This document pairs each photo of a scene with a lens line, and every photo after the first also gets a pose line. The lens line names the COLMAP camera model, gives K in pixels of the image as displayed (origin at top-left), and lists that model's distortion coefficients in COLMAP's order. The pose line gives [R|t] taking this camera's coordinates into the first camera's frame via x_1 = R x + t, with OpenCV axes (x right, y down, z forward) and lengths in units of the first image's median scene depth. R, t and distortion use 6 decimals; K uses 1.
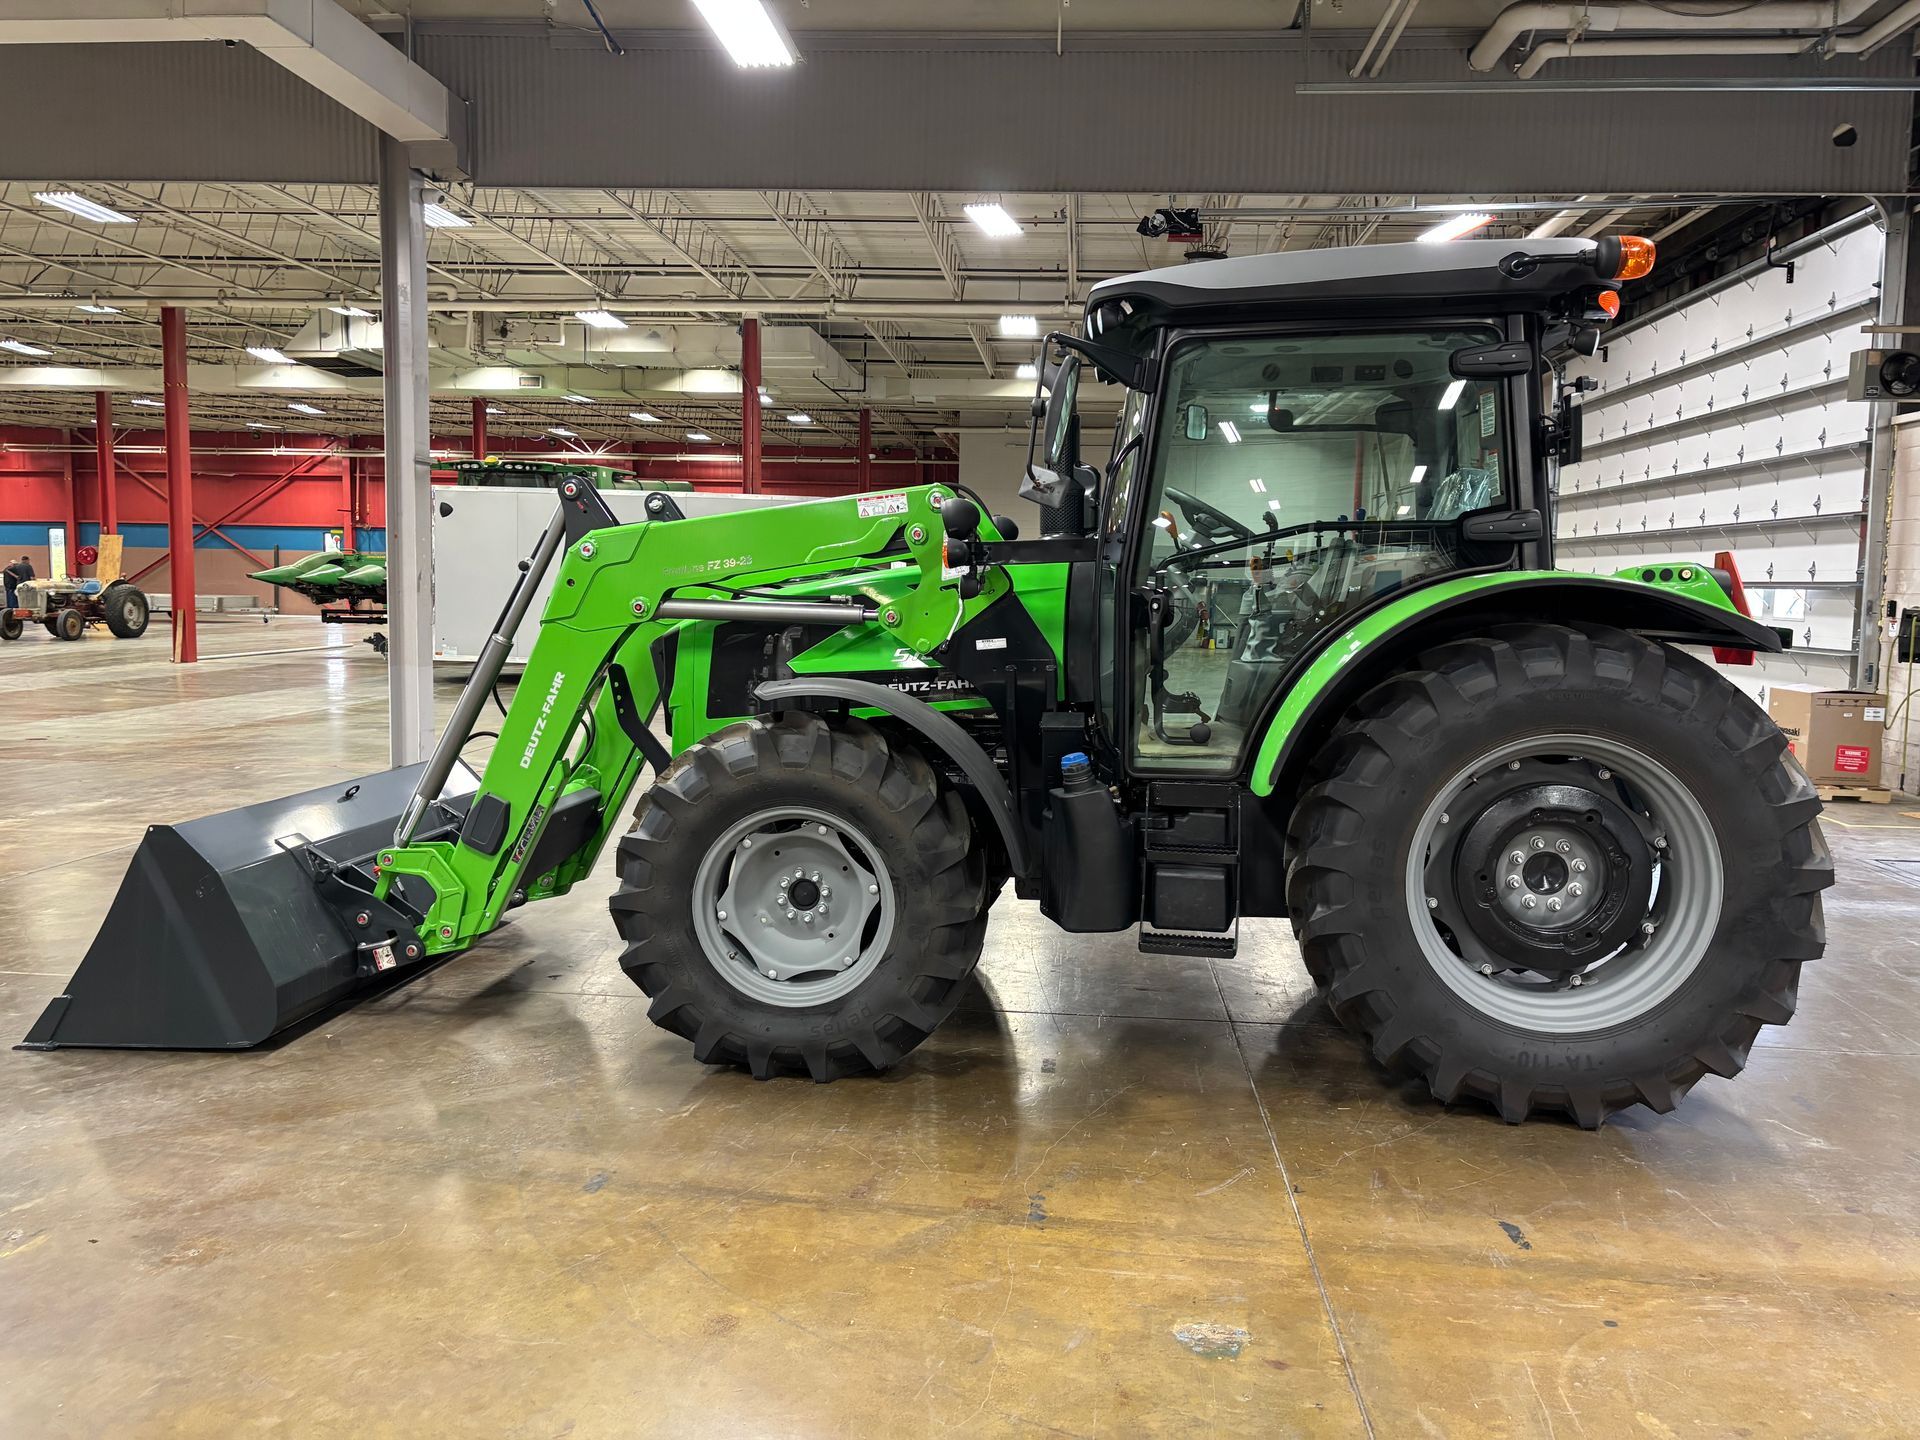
lens RADIAL K [[1432.2, 0, 967.2], [0, 1432.2, 727.2], [0, 0, 1]] dist [0.054803, -0.060443]
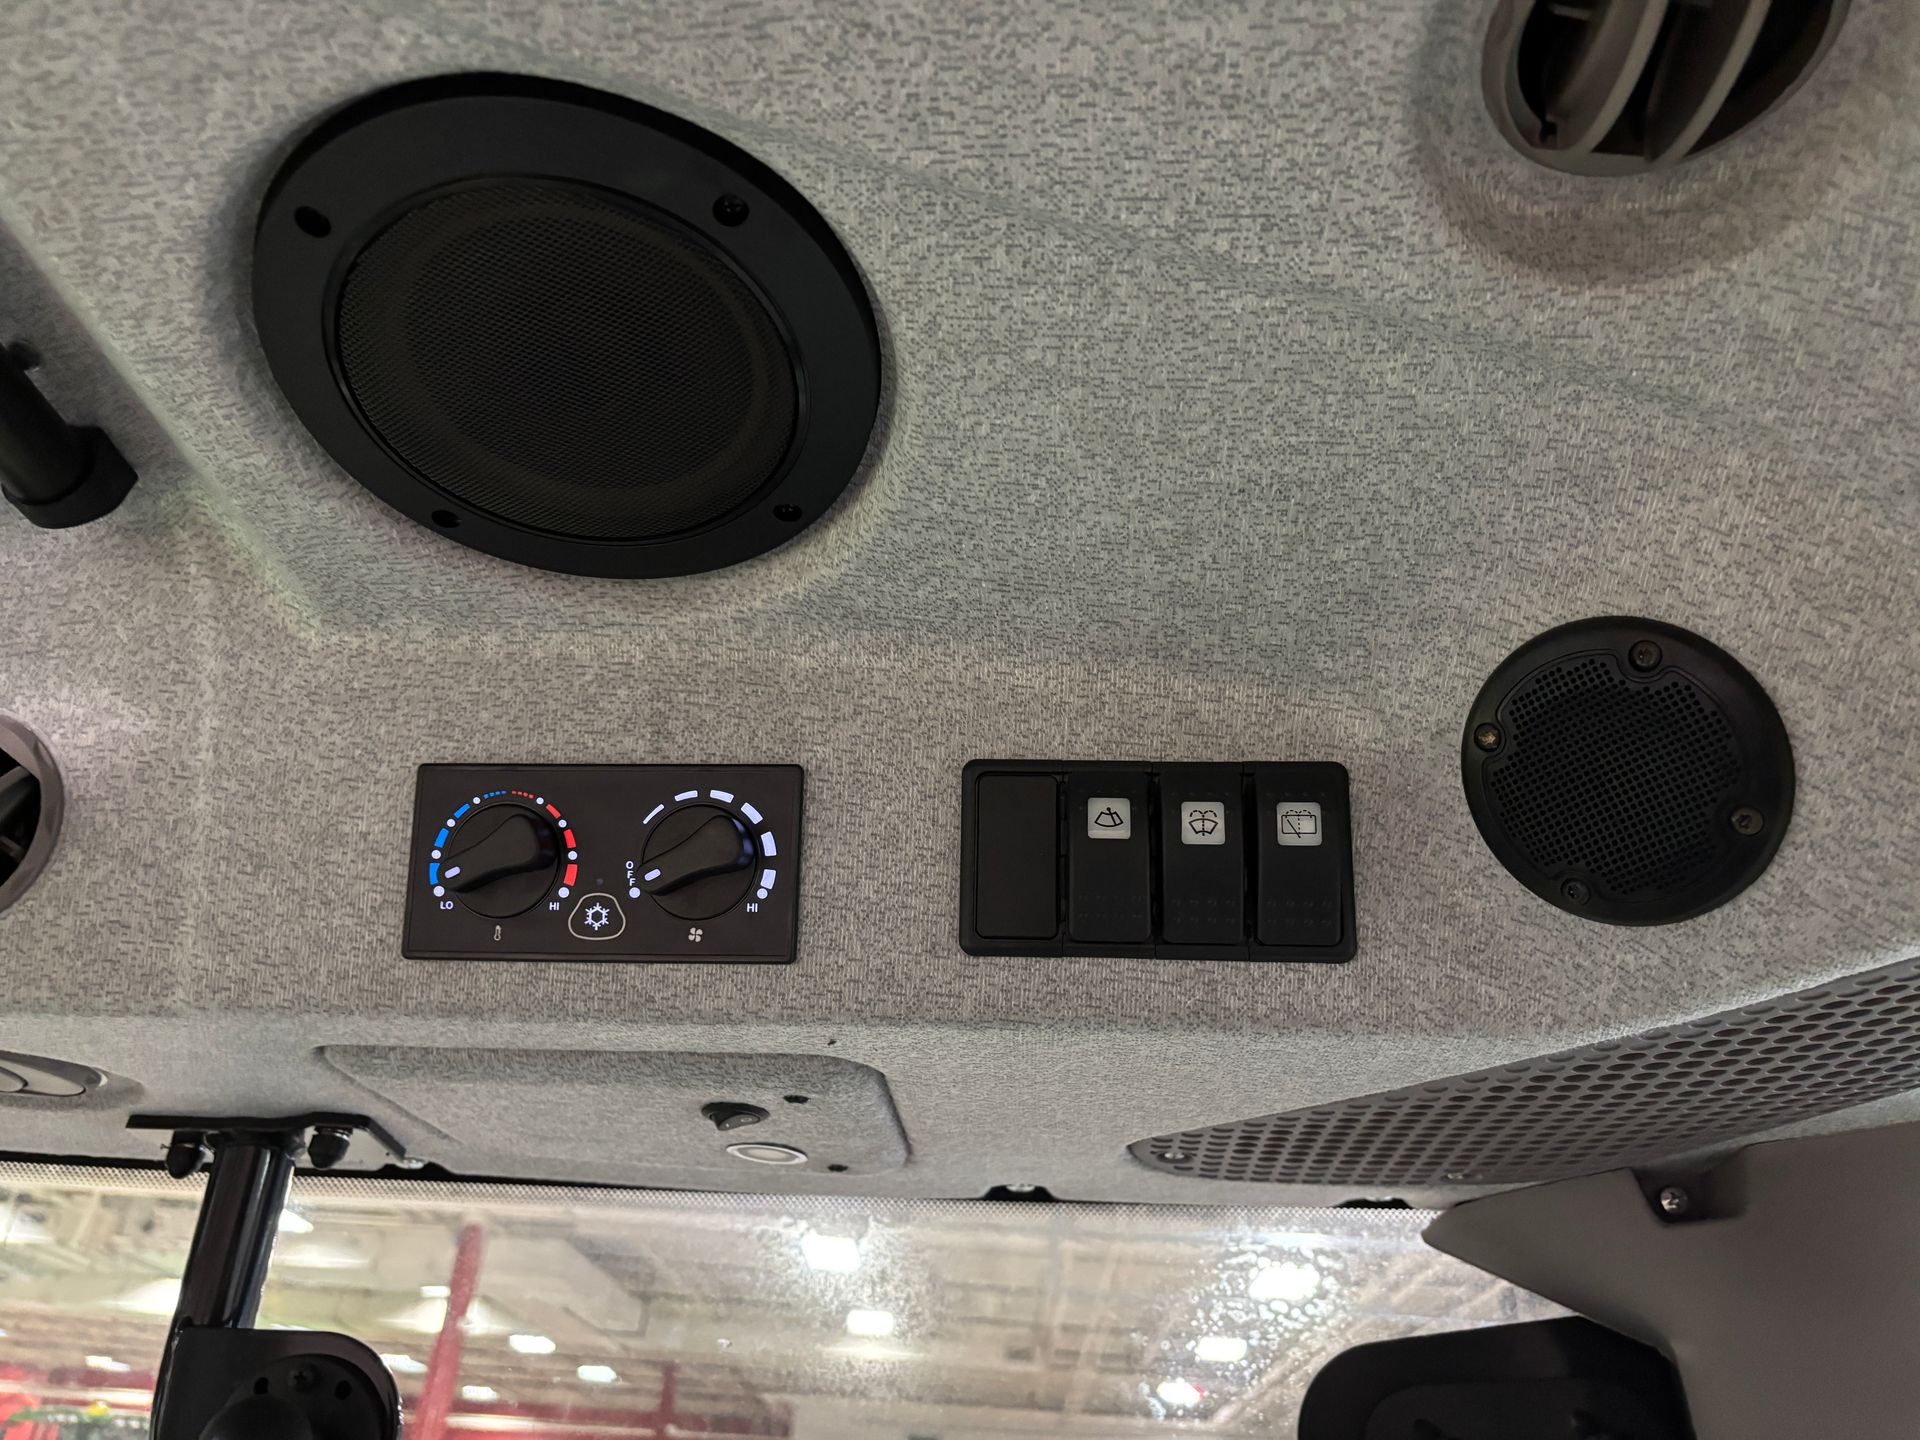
lens RADIAL K [[1432.2, 0, 967.2], [0, 1432.2, 727.2], [0, 0, 1]] dist [0.054803, -0.060443]
pose [[0.997447, 0.066631, 0.025670, 0.070708], [-0.038056, 0.800249, -0.598459, -0.054491], [-0.060418, 0.595955, 0.800742, 0.247675]]
